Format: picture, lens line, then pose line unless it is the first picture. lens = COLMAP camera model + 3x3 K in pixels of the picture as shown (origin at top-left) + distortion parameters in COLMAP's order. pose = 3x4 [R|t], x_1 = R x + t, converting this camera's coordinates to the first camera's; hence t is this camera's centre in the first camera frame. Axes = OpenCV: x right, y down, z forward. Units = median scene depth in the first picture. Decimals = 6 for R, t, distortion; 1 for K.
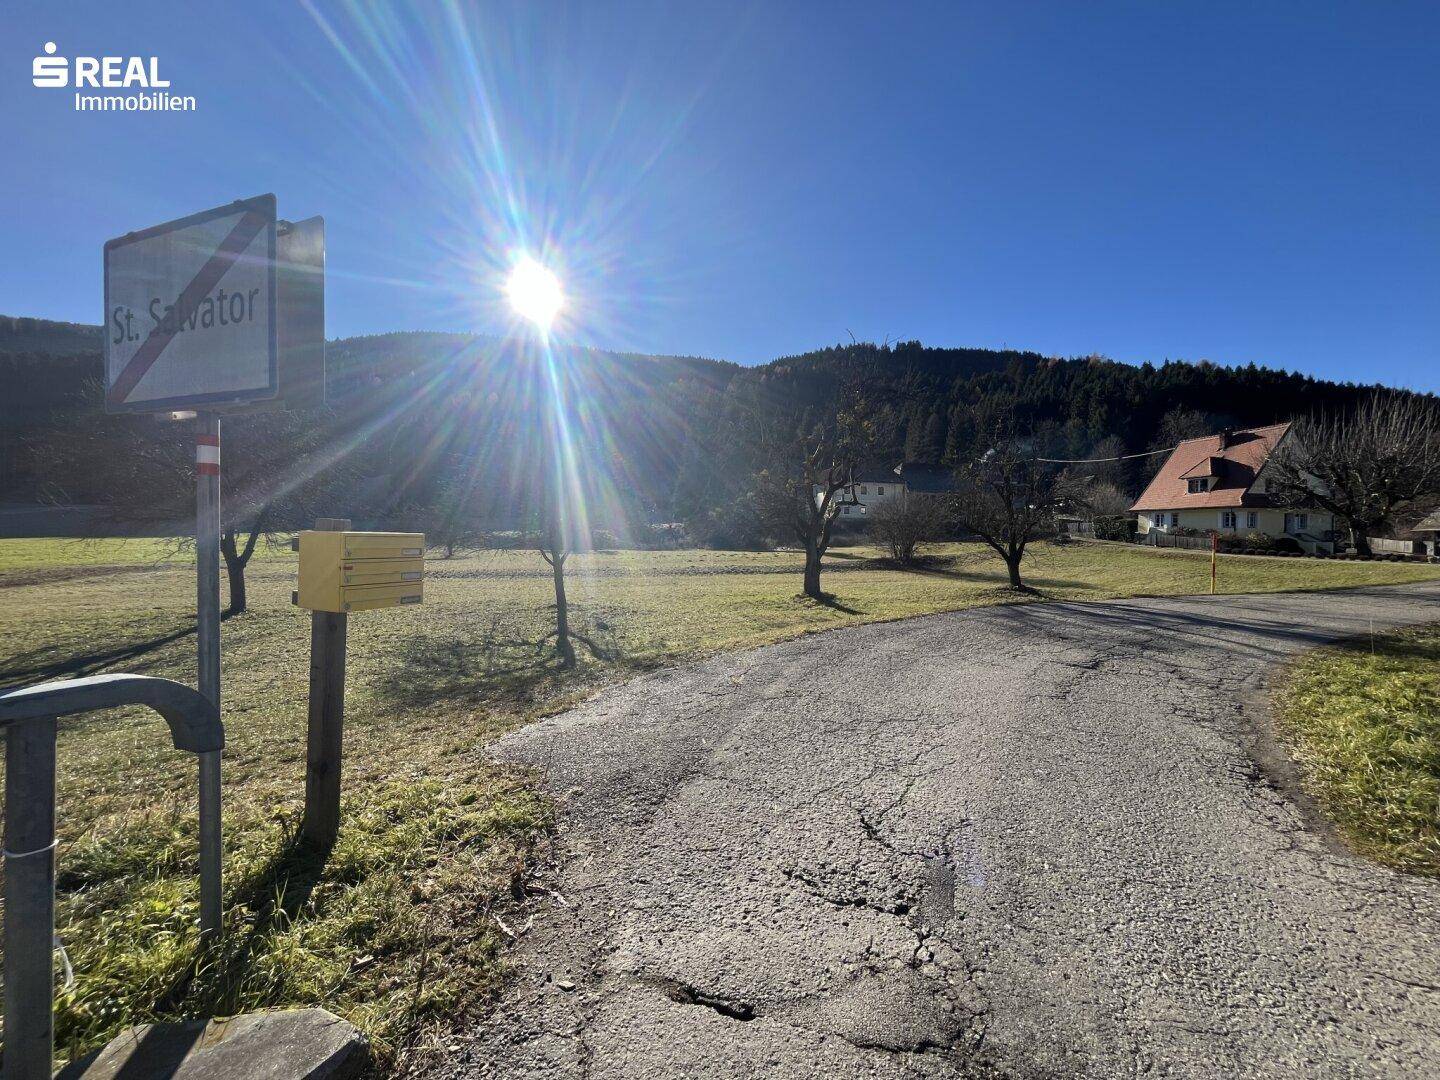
lens RADIAL K [[578.8, 0, 720.0], [0, 578.8, 540.3], [0, 0, 1]] dist [-0.002074, 0.000268]
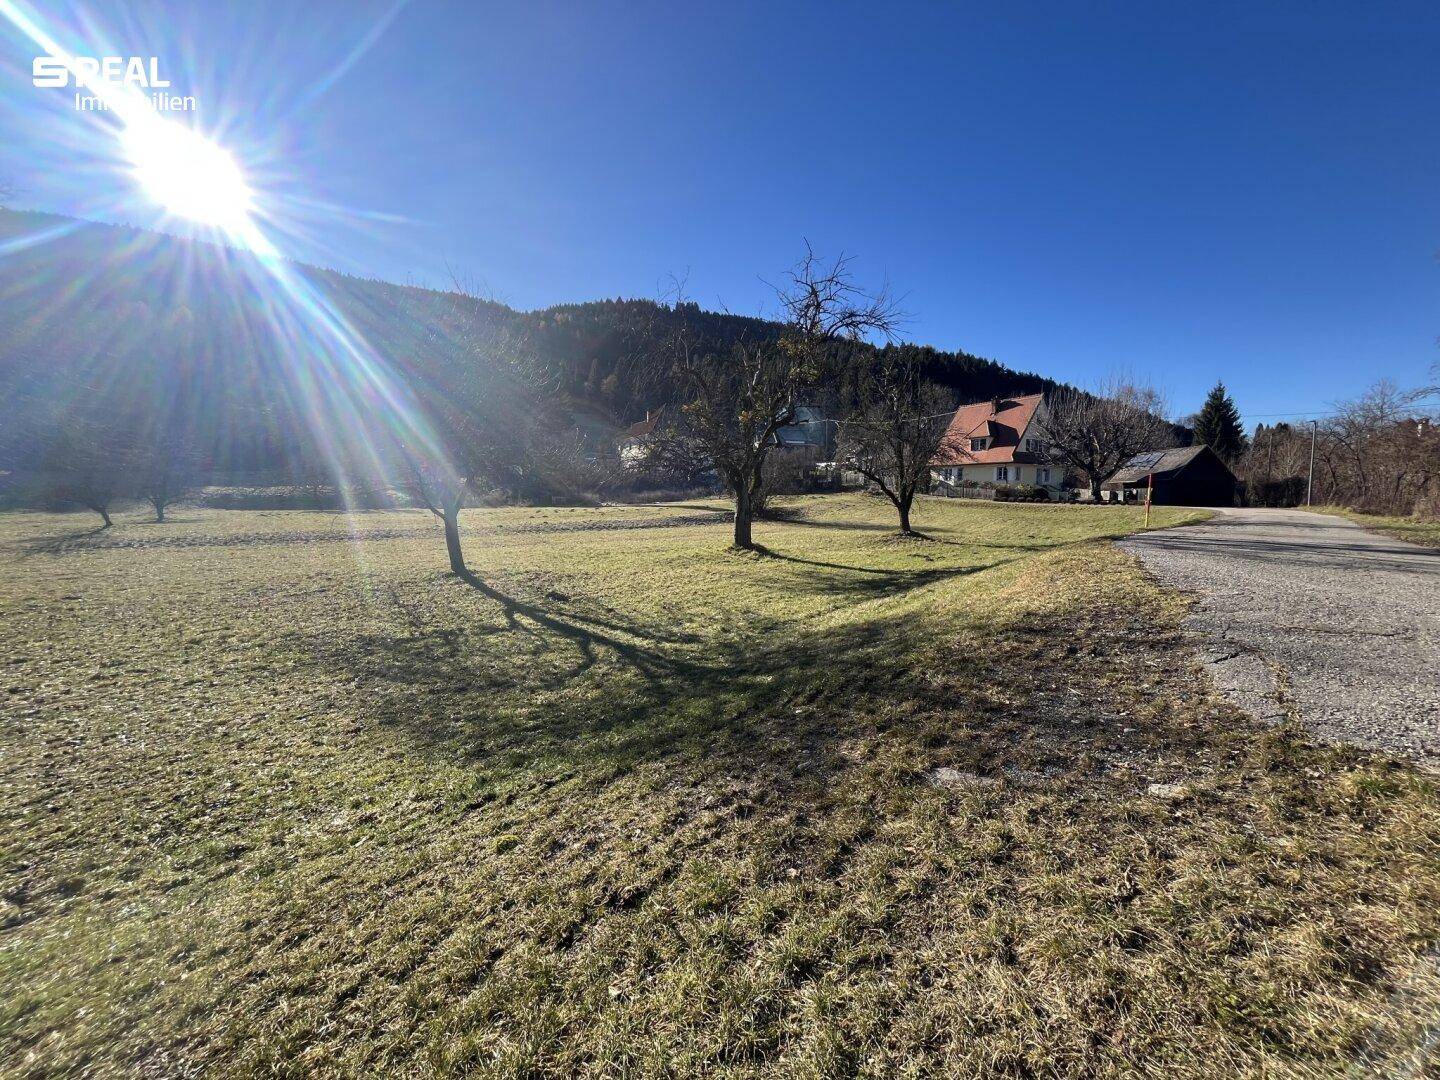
lens RADIAL K [[578.8, 0, 721.0], [0, 578.8, 537.4], [0, 0, 1]] dist [-0.002074, 0.000268]
pose [[0.930128, -0.033112, 0.365739, -0.091728], [0.008788, 0.997649, 0.067972, 0.009039], [-0.367129, -0.060008, 0.928232, 0.091832]]
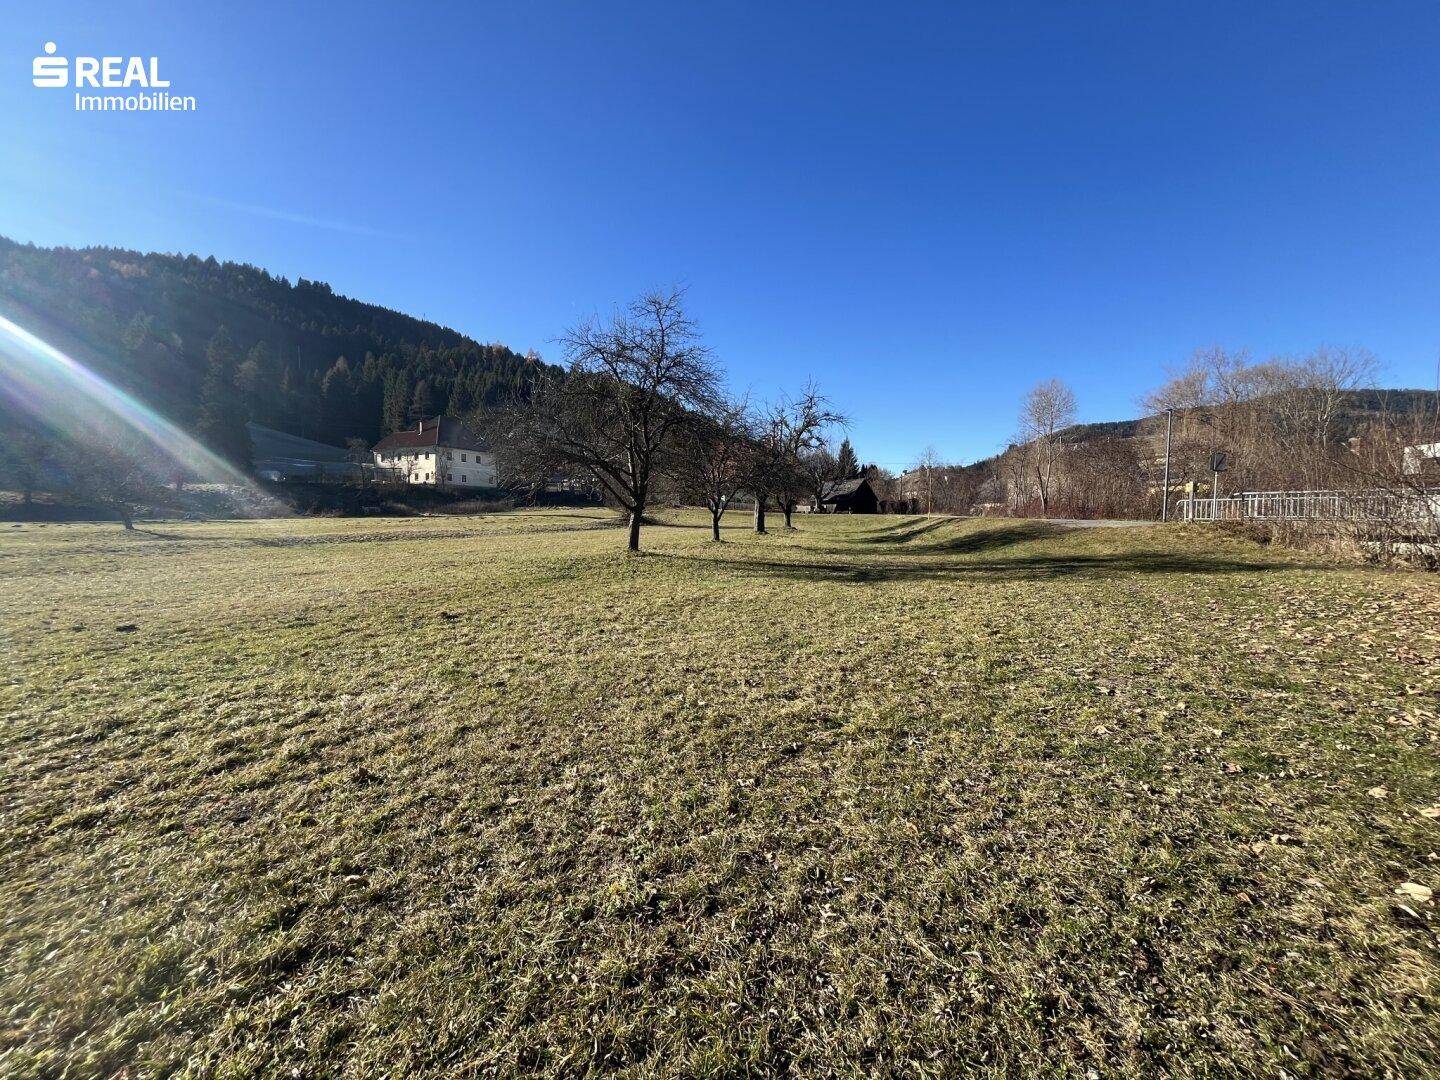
lens RADIAL K [[578.8, 0, 720.3], [0, 578.8, 532.4], [0, 0, 1]] dist [-0.002074, 0.000268]
pose [[0.583928, -0.035792, 0.811016, -0.495990], [0.007689, 0.999227, 0.038562, 0.013728], [-0.811769, -0.016282, 0.583752, 0.065855]]
